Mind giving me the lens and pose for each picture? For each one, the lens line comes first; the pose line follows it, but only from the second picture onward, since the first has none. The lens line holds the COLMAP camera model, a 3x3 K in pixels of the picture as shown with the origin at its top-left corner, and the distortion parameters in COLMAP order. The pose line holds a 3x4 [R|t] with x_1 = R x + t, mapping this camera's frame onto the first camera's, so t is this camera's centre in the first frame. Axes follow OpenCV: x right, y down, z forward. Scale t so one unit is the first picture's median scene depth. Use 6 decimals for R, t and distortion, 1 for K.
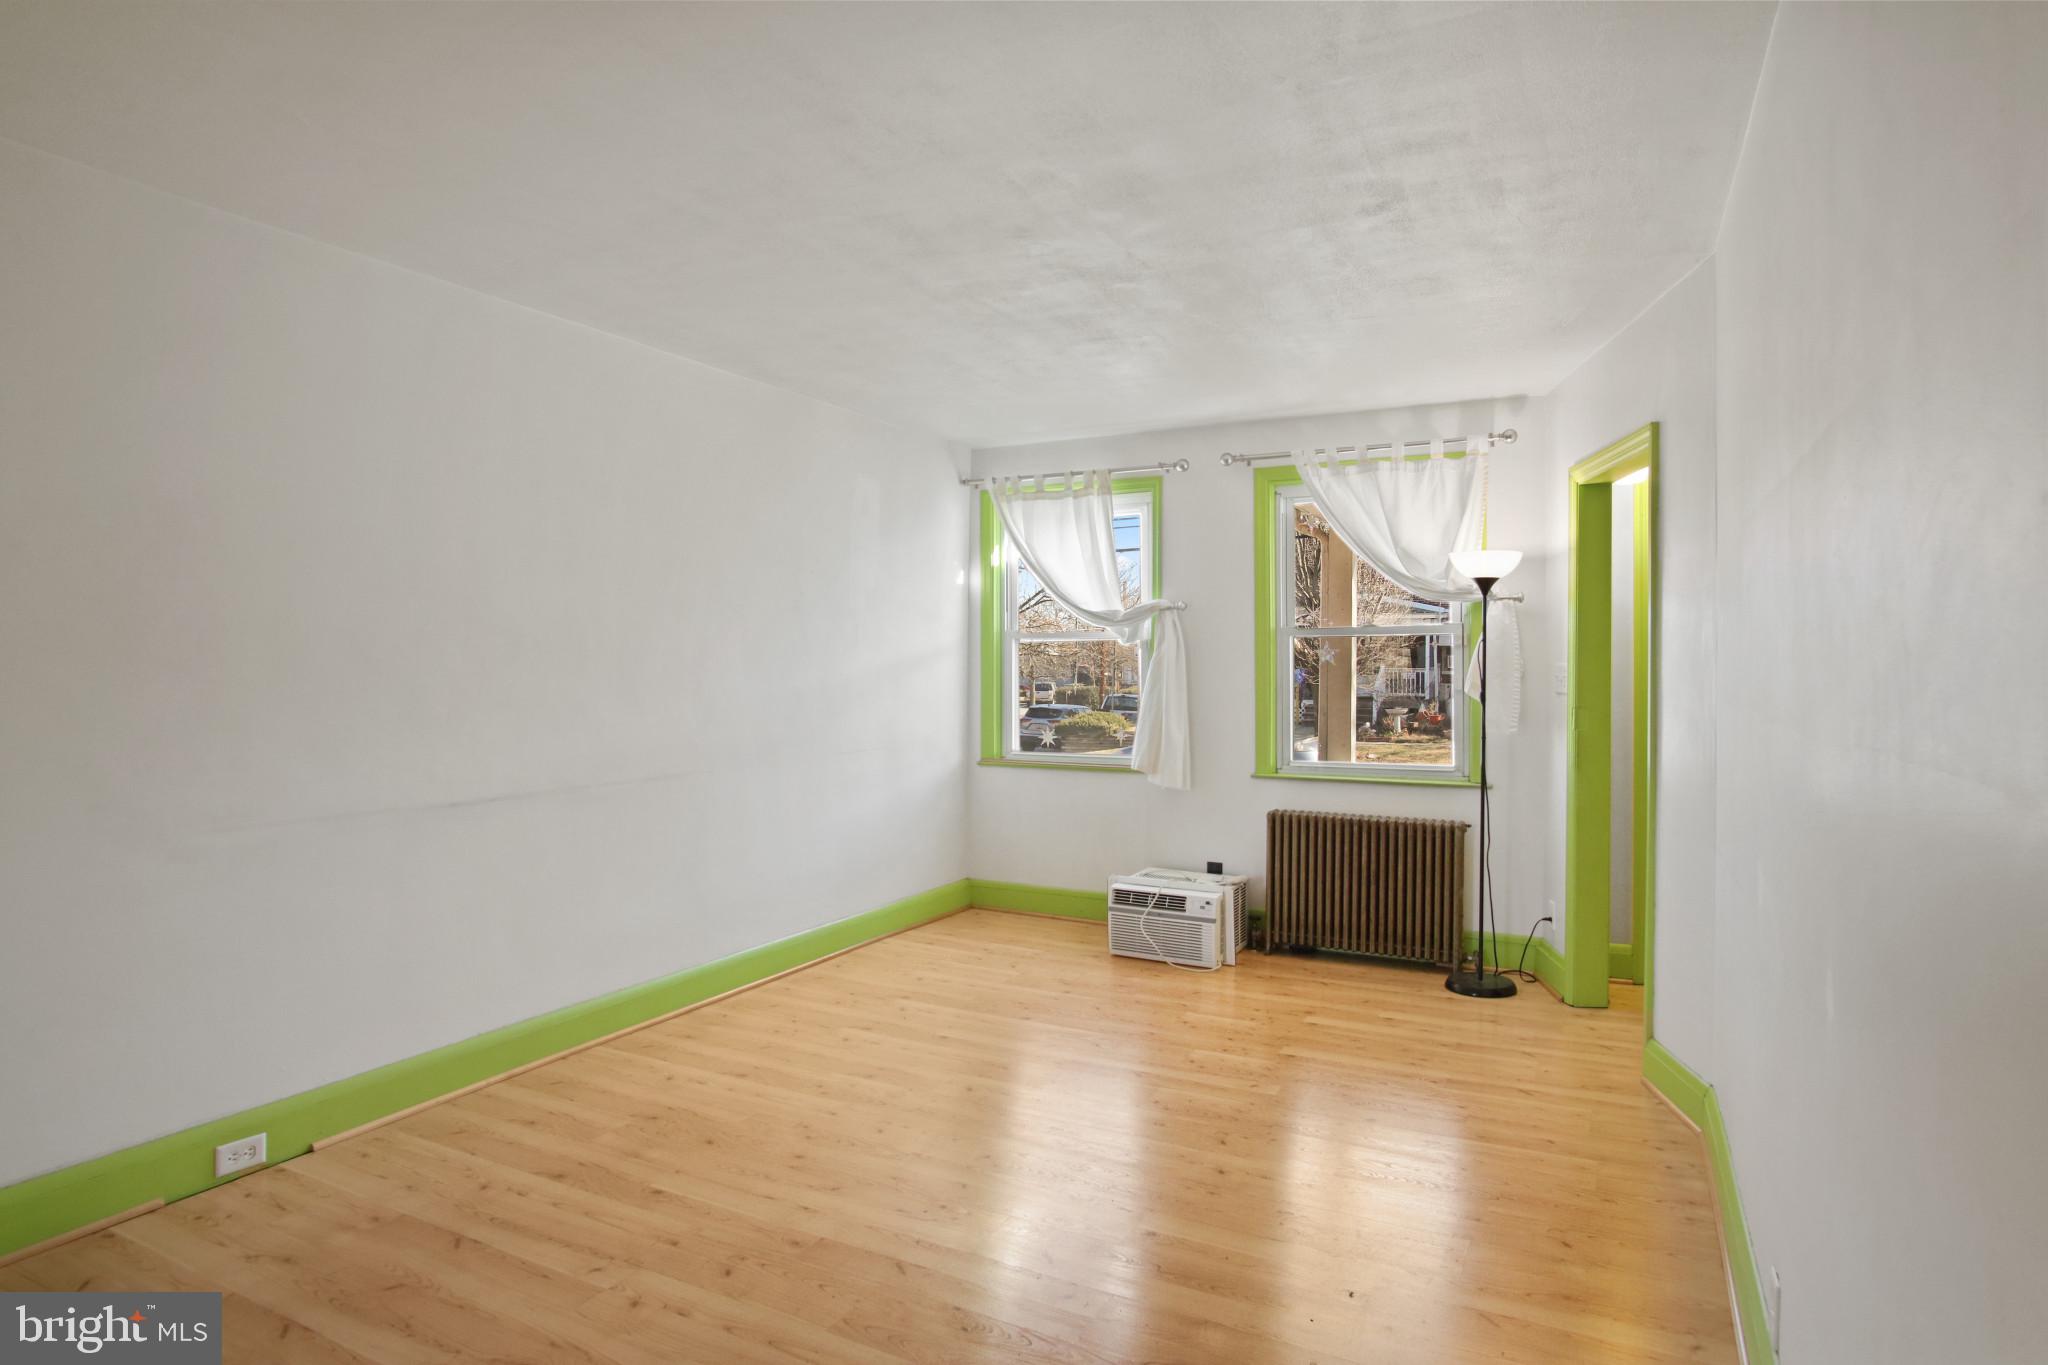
lens RADIAL K [[1156.2, 0, 1034.8], [0, 1156.2, 679.7], [0, 0, 1]] dist [-0.036132, 0.010478]
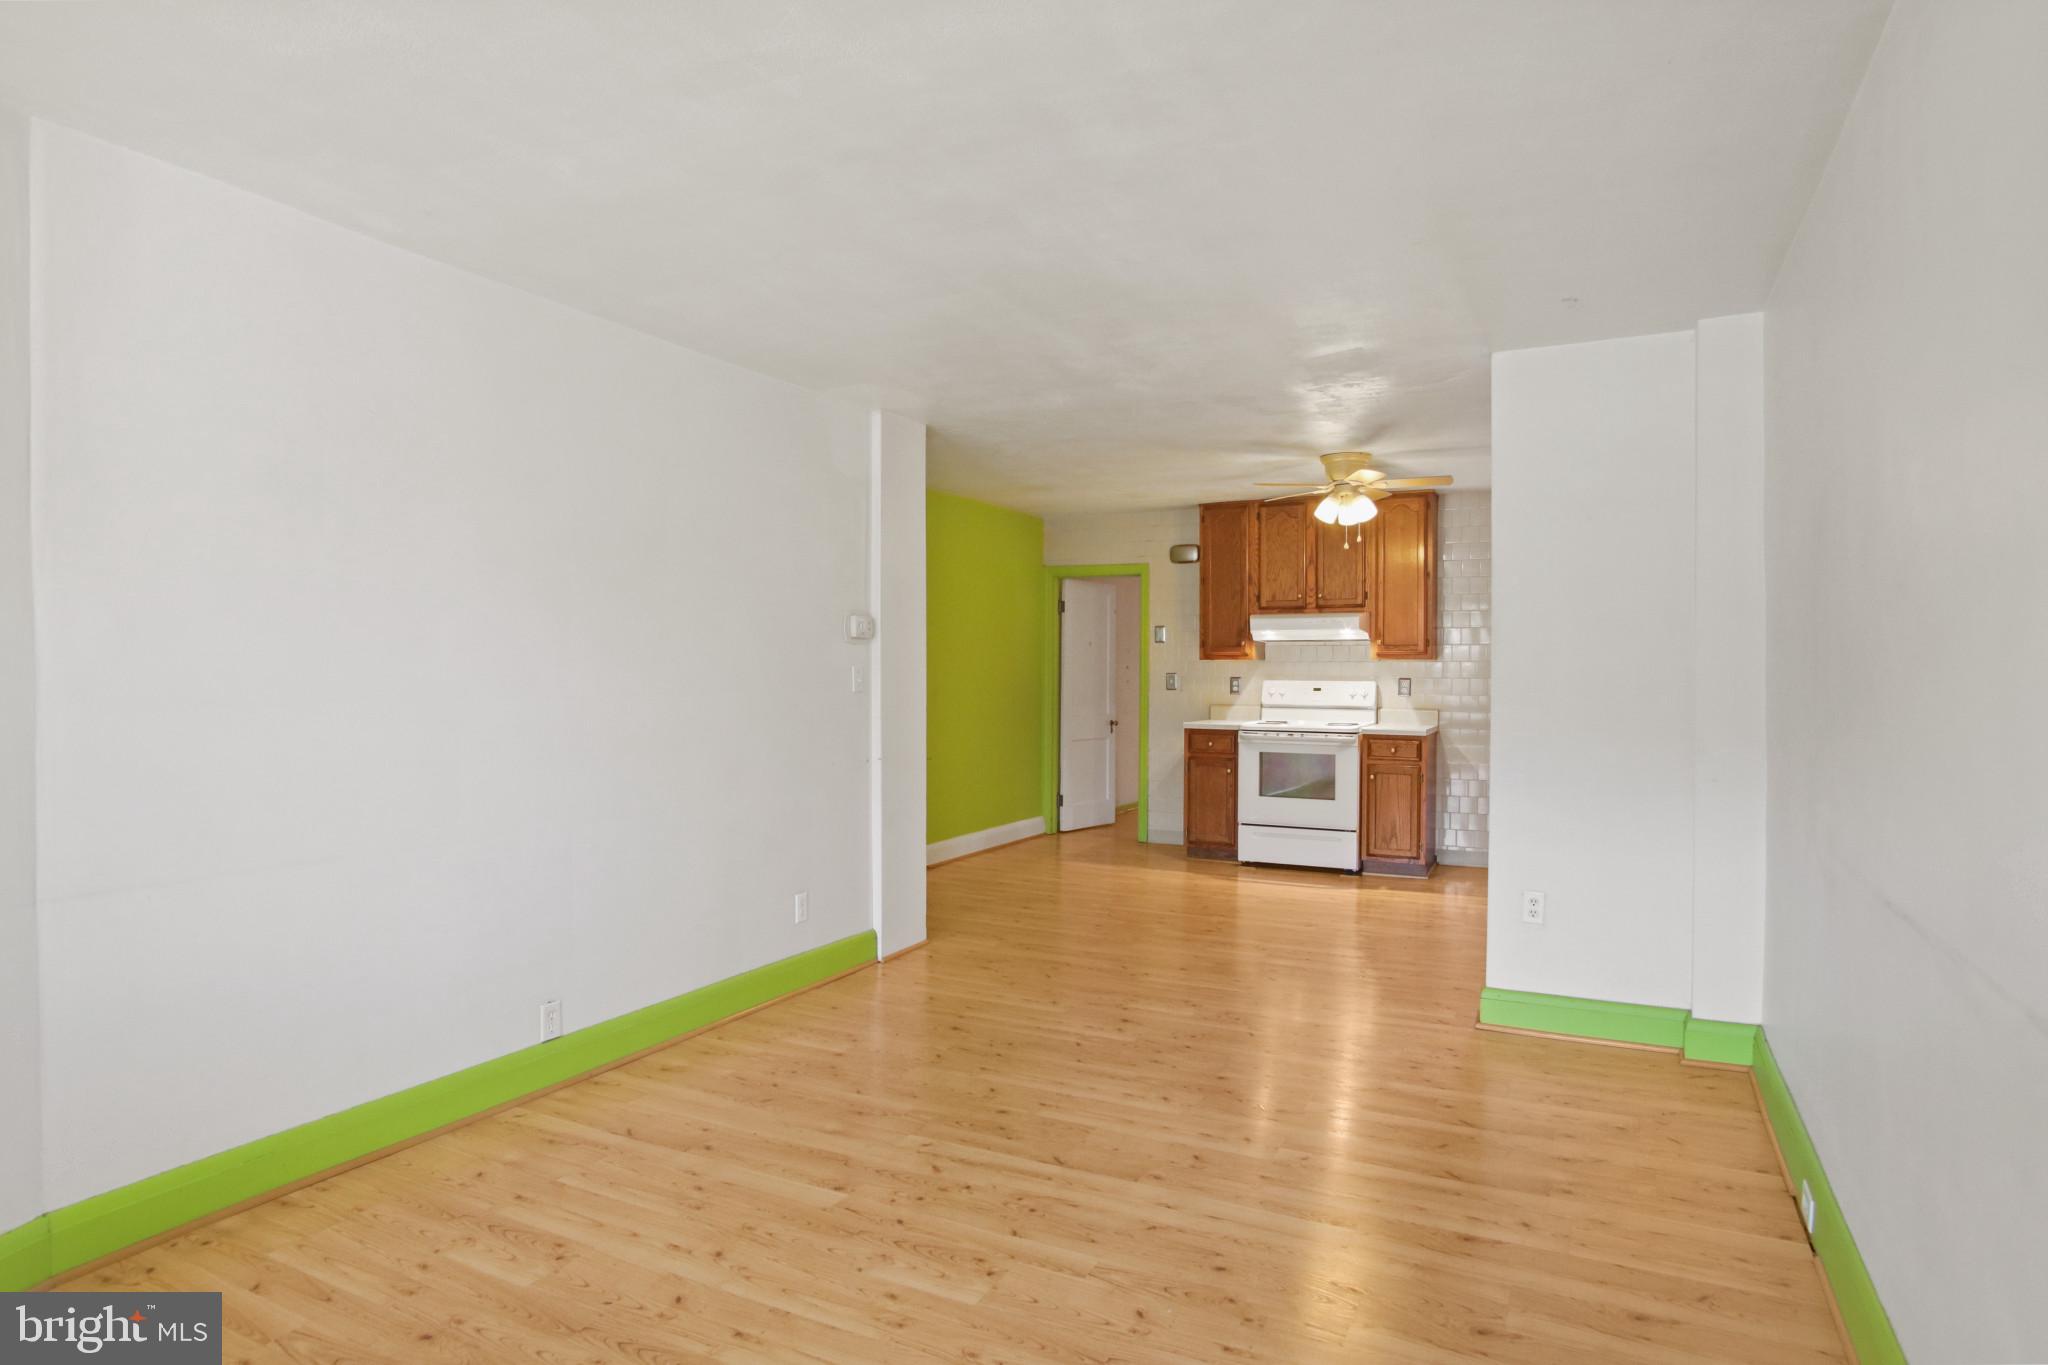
lens RADIAL K [[1156.2, 0, 1038.2], [0, 1156.2, 678.4], [0, 0, 1]] dist [-0.036132, 0.010478]
pose [[-0.999819, -0.004971, -0.018391, -0.035552], [-0.005396, 0.999718, 0.023140, -0.014628], [0.018271, 0.023235, -0.999563, 1.109264]]
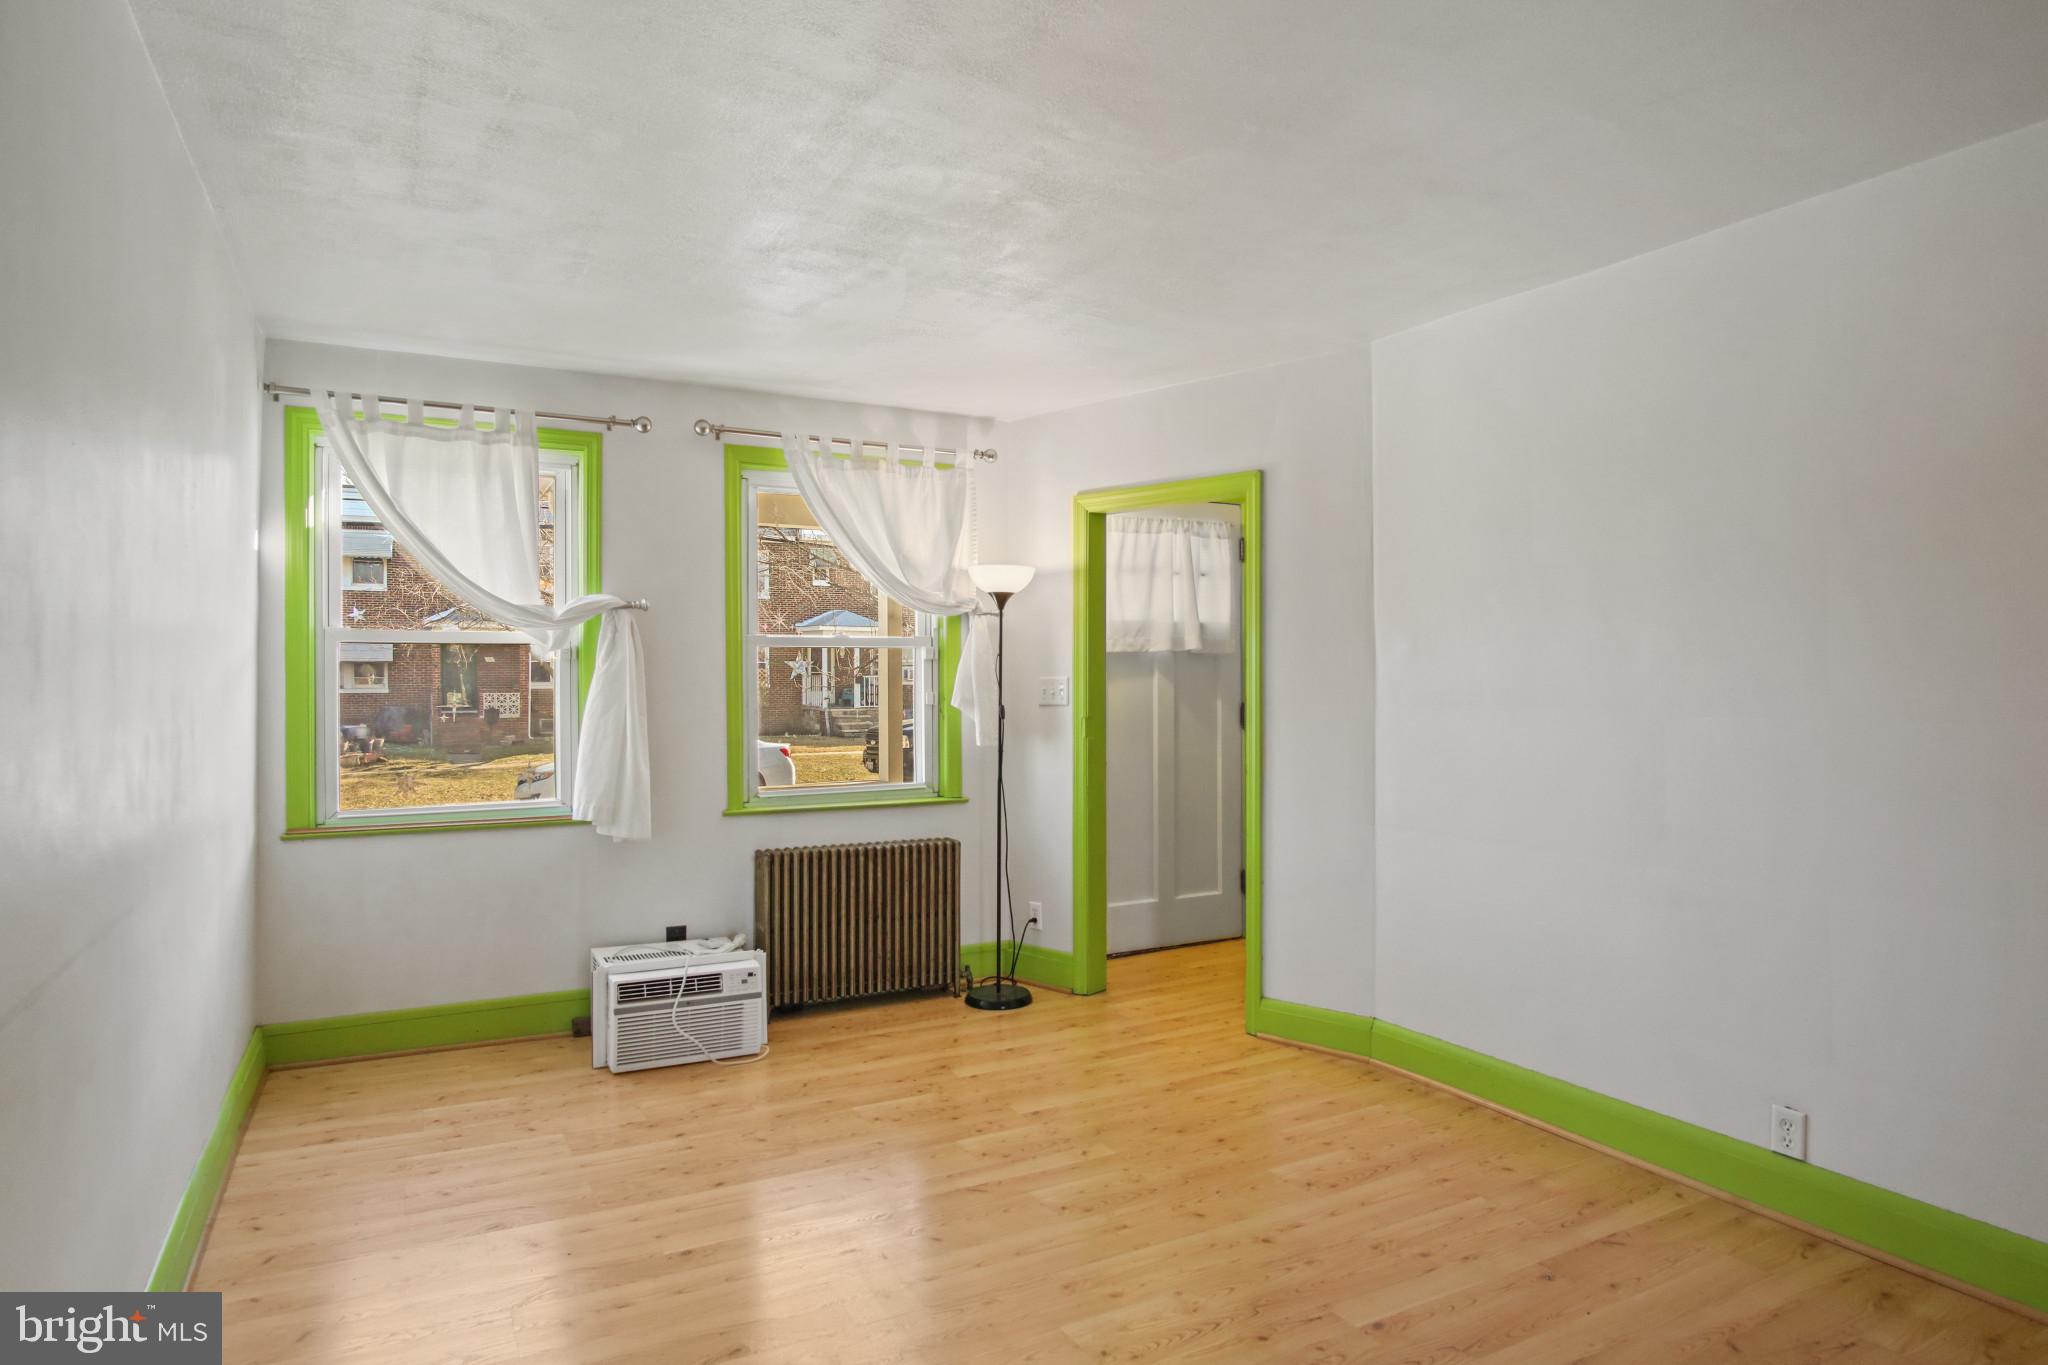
lens RADIAL K [[1156.2, 0, 1015.8], [0, 1156.2, 683.6], [0, 0, 1]] dist [-0.036132, 0.010478]
pose [[0.561354, -0.004621, 0.827563, -0.412335], [0.013856, 0.999897, -0.003816, -0.004431], [-0.827460, 0.013609, 0.561360, 0.390912]]
